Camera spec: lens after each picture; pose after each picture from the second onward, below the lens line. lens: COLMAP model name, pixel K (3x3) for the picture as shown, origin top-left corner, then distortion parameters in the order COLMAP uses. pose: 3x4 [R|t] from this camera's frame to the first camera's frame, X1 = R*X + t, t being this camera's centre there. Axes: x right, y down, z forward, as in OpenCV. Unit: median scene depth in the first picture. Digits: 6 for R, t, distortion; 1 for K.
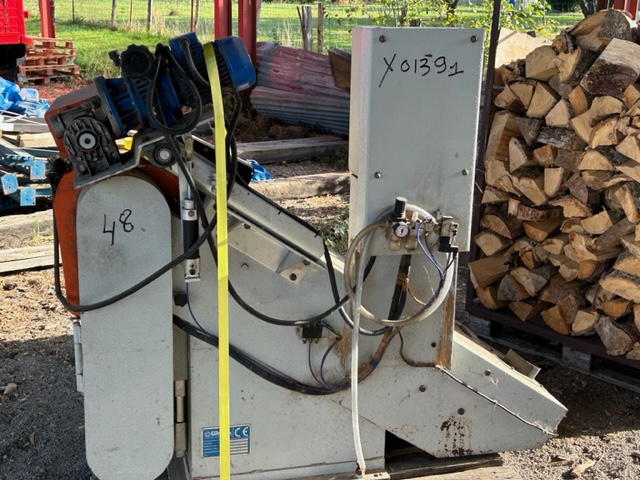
lens RADIAL K [[874.3, 0, 320.6], [0, 874.3, 239.9], [0, 0, 1]] dist [0.062560, 0.000000]
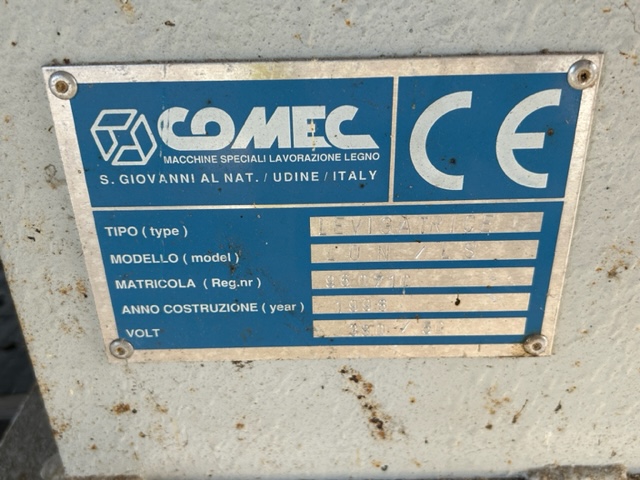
lens RADIAL K [[631.6, 0, 320.1], [0, 631.6, 239.8], [0, 0, 1]] dist [0.032340, 0.000000]
pose [[0.968787, 0.079887, -0.234671, -0.090312], [-0.023769, 0.972224, 0.232842, 0.214166], [0.246754, -0.219996, 0.943776, 0.931092]]
